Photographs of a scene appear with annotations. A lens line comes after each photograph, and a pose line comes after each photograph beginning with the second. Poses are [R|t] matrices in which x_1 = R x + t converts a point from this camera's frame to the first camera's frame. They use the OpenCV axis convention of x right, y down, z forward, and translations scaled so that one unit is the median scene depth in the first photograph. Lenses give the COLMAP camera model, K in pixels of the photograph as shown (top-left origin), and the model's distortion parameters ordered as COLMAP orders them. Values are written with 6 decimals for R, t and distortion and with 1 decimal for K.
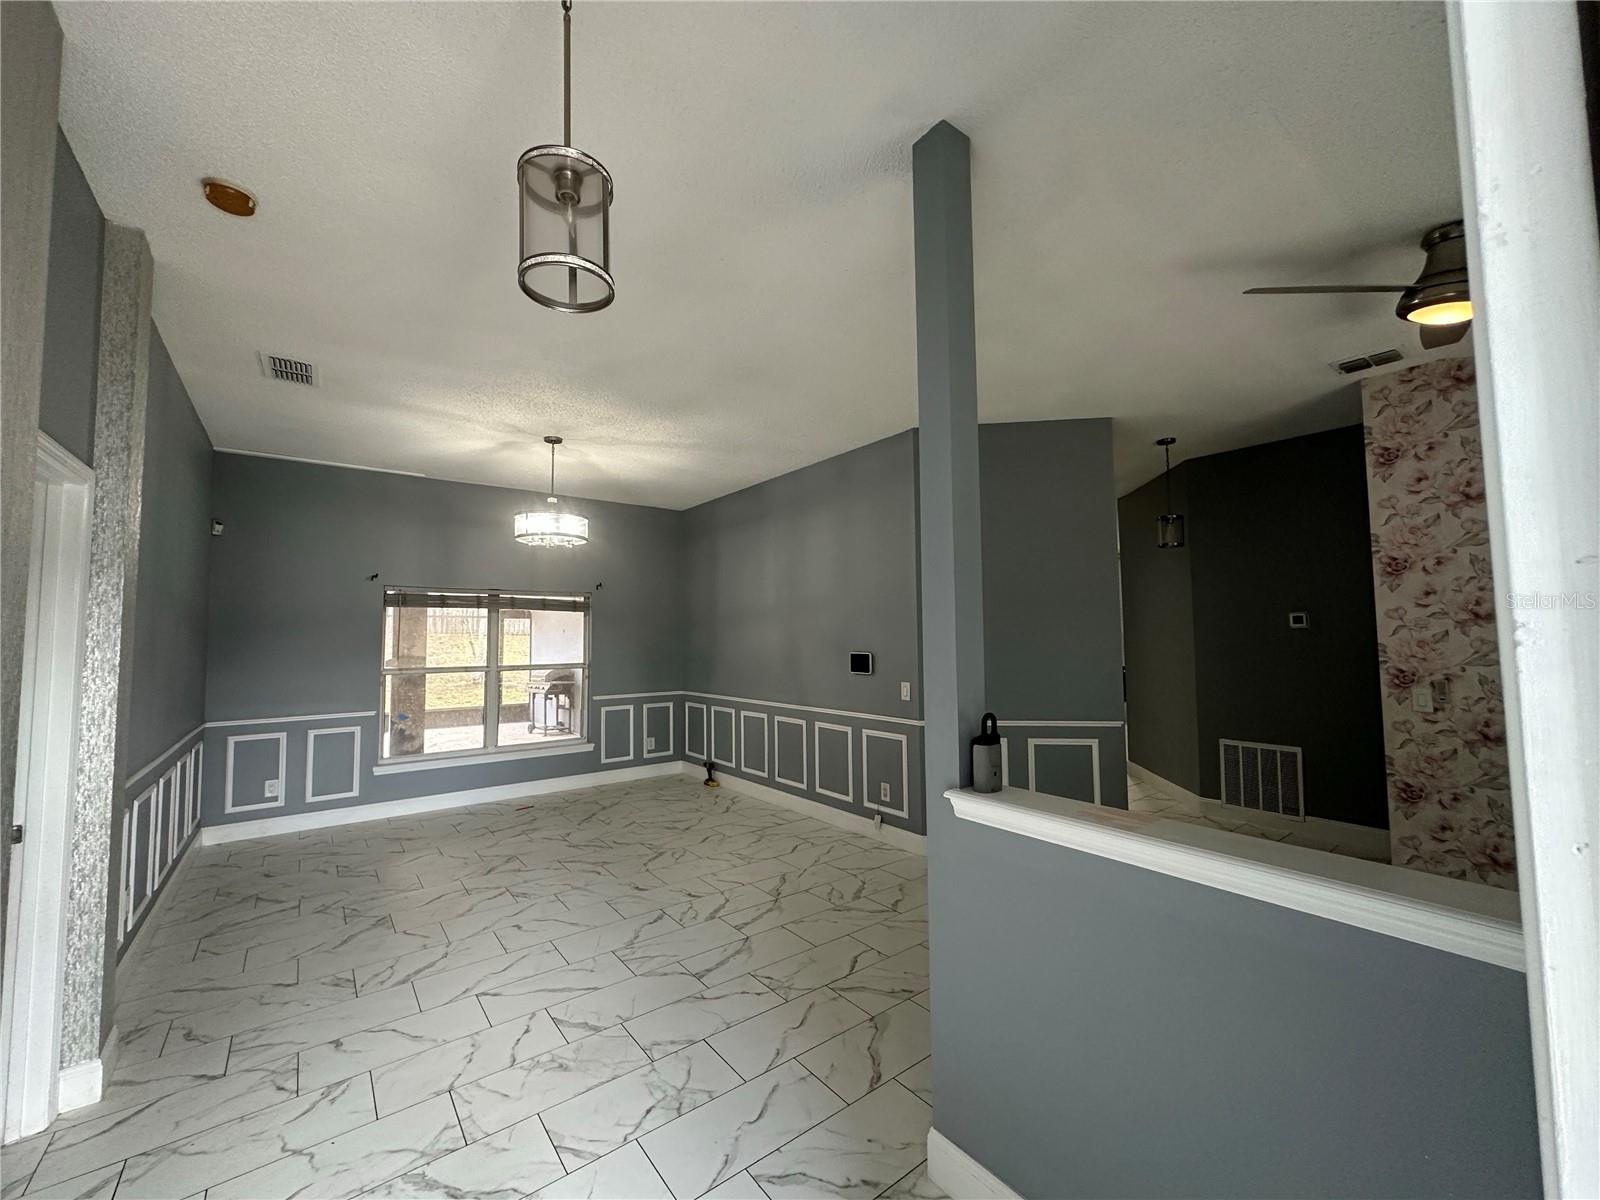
lens RADIAL K [[636.8, 0, 802.8], [0, 636.8, 598.9], [0, 0, 1]] dist [-0.003363, 0.000565]
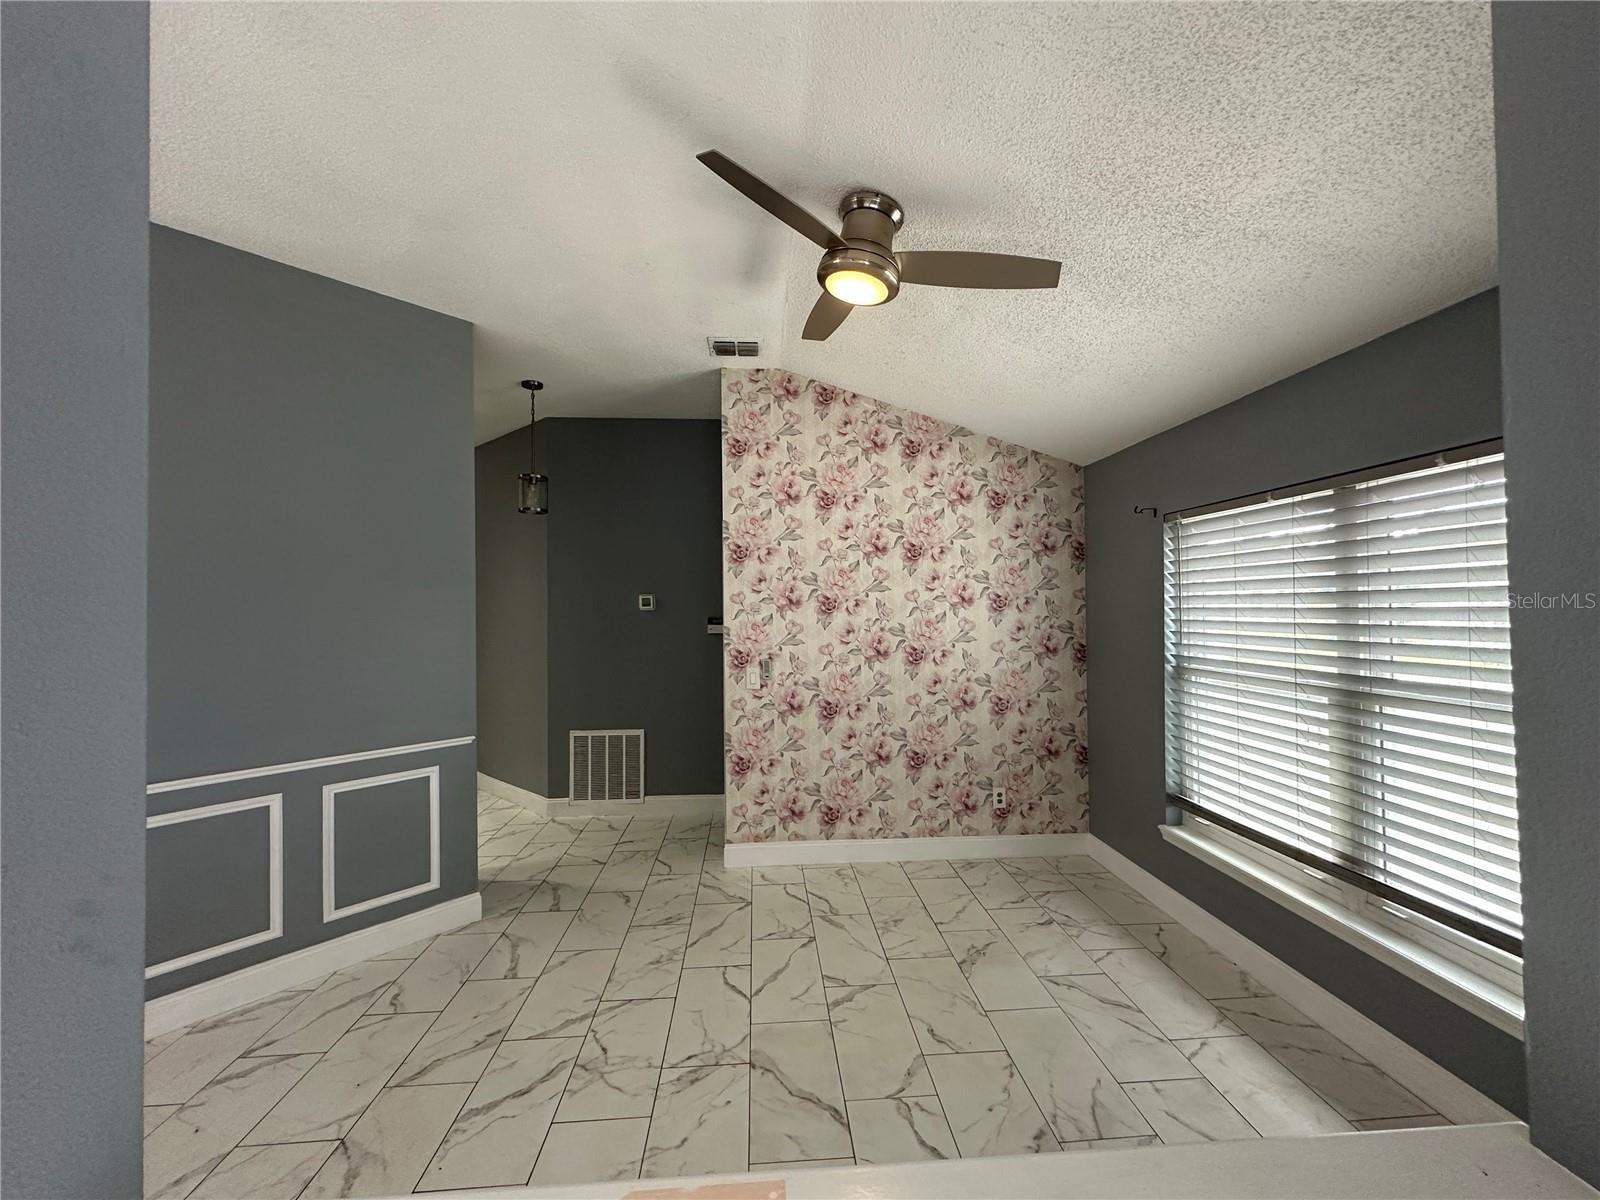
lens RADIAL K [[636.8, 0, 801.5], [0, 636.8, 601.6], [0, 0, 1]] dist [-0.003363, 0.000565]
pose [[0.555453, 0.014722, 0.831418, 0.108495], [-0.046181, 0.998846, 0.013165, 0.009614], [-0.830265, -0.045708, 0.555492, 0.315317]]
